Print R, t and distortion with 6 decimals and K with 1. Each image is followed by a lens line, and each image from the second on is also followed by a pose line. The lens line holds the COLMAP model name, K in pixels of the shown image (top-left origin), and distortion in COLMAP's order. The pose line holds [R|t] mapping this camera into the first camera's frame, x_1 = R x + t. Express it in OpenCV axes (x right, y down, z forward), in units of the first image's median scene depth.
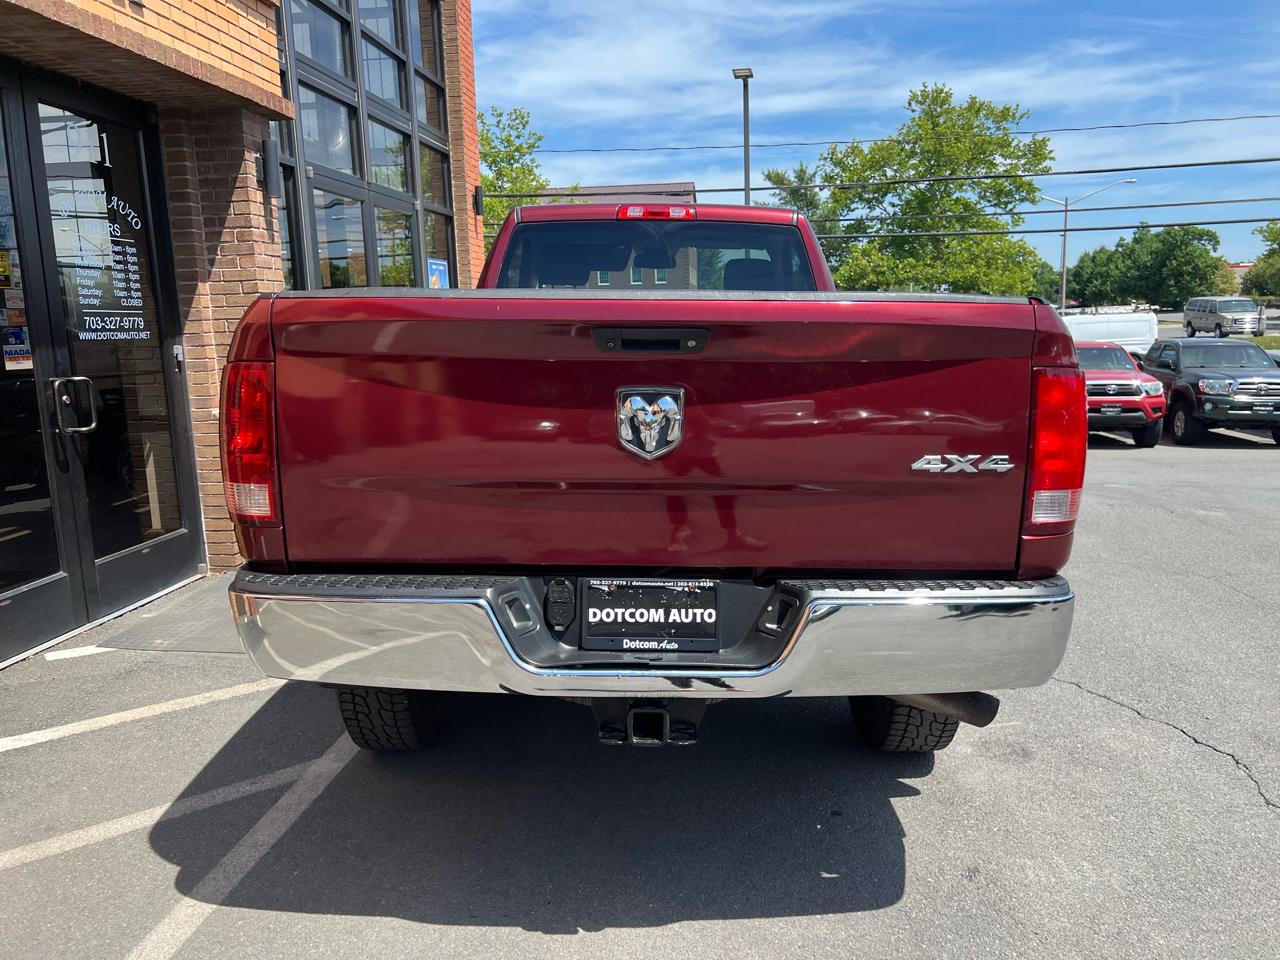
lens RADIAL K [[964.1, 0, 644.0], [0, 964.1, 486.3], [0, 0, 1]] dist [0.046594, -0.053578]
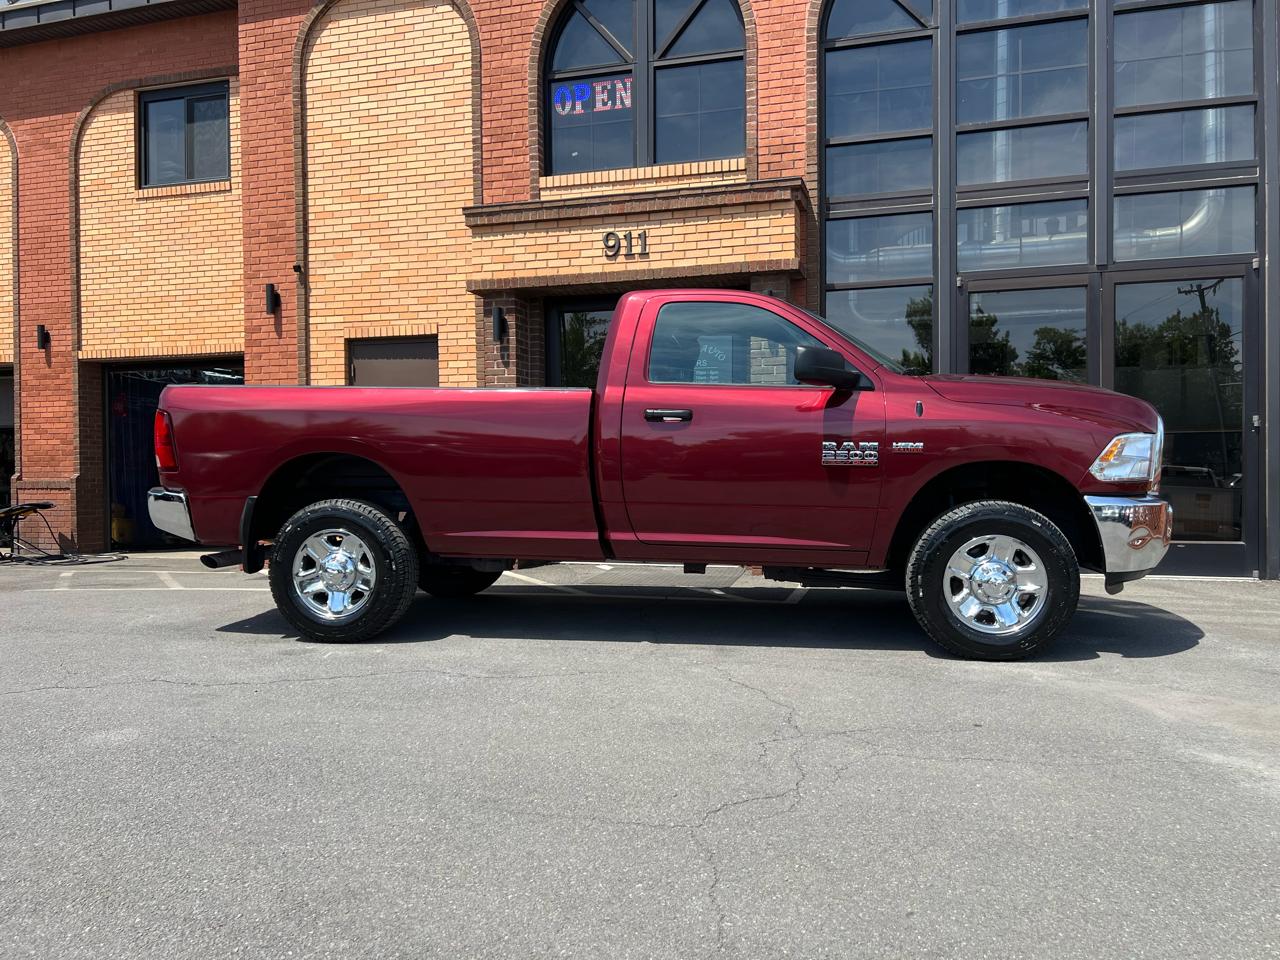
lens RADIAL K [[964.1, 0, 644.0], [0, 964.1, 486.3], [0, 0, 1]] dist [0.046594, -0.053578]
pose [[-0.162050, 0.040556, -0.985949, 0.852467], [-0.159721, 0.984902, 0.066764, -0.093128], [0.973771, 0.168296, -0.153126, 0.813350]]
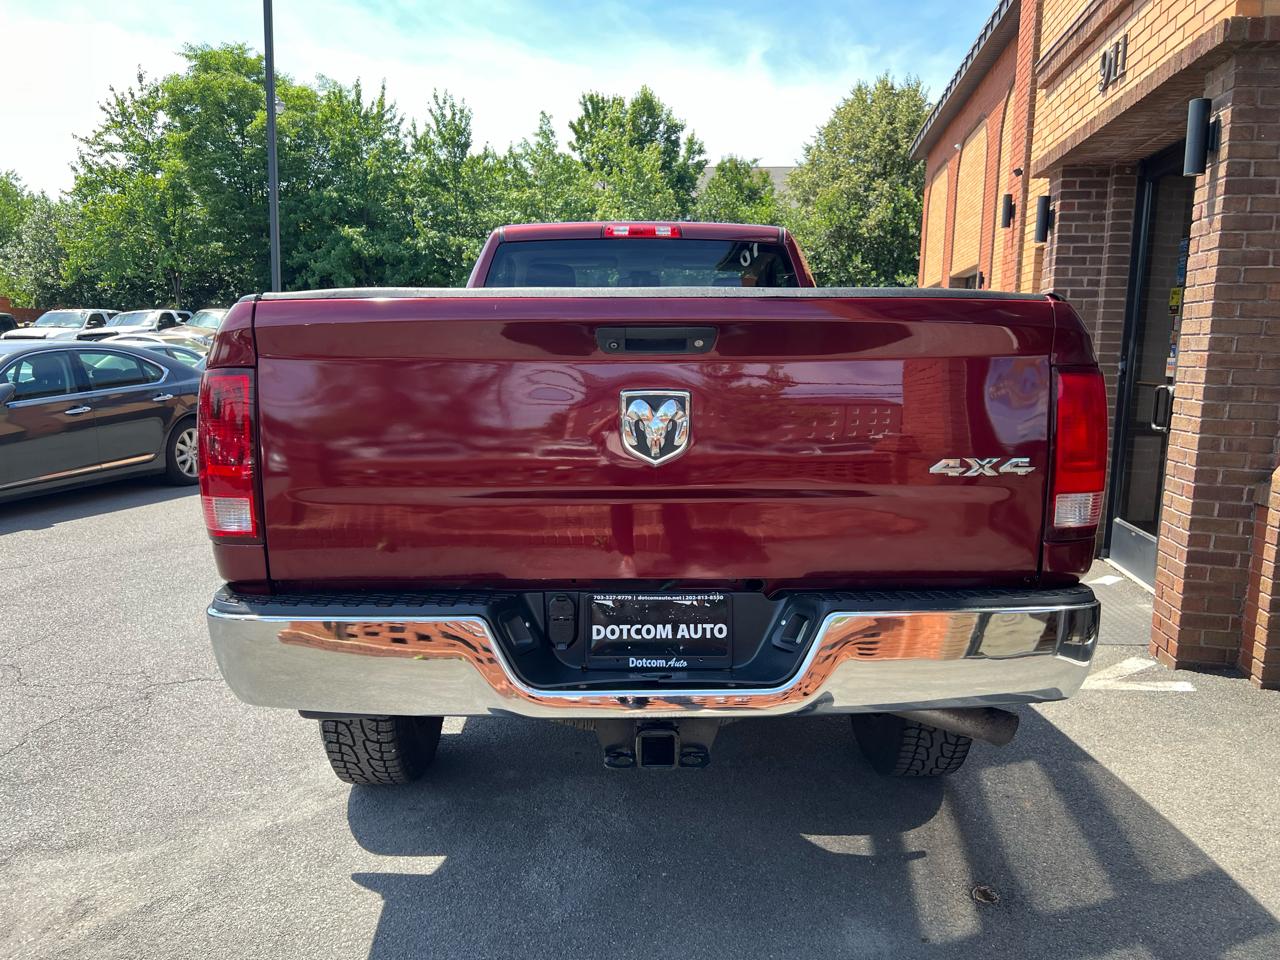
lens RADIAL K [[964.5, 0, 640.0], [0, 964.5, 480.0], [0, 0, 1]] dist [0.045774, -0.052108]
pose [[-0.999688, -0.001461, 0.024920, 0.023042], [0.006134, 0.953305, 0.301947, -0.227177], [-0.024198, 0.302006, -0.952999, 1.352885]]
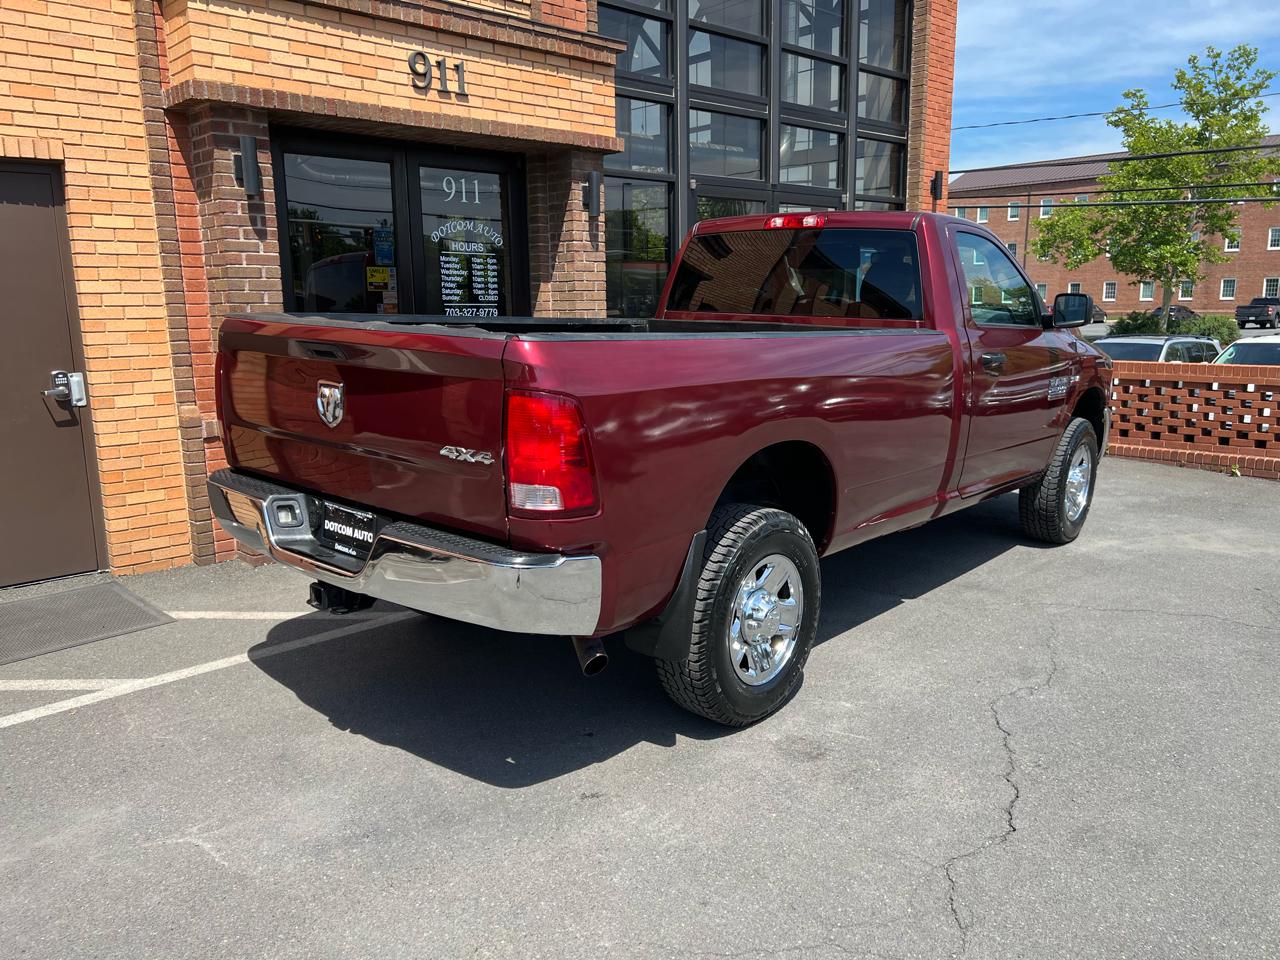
lens RADIAL K [[962.9, 0, 637.6], [0, 962.9, 489.7], [0, 0, 1]] dist [0.050470, -0.058371]
pose [[0.762313, 0.139890, -0.631909, 0.399584], [-0.117436, 0.990051, 0.077504, -0.031387], [0.636465, 0.015126, 0.771158, 0.032830]]
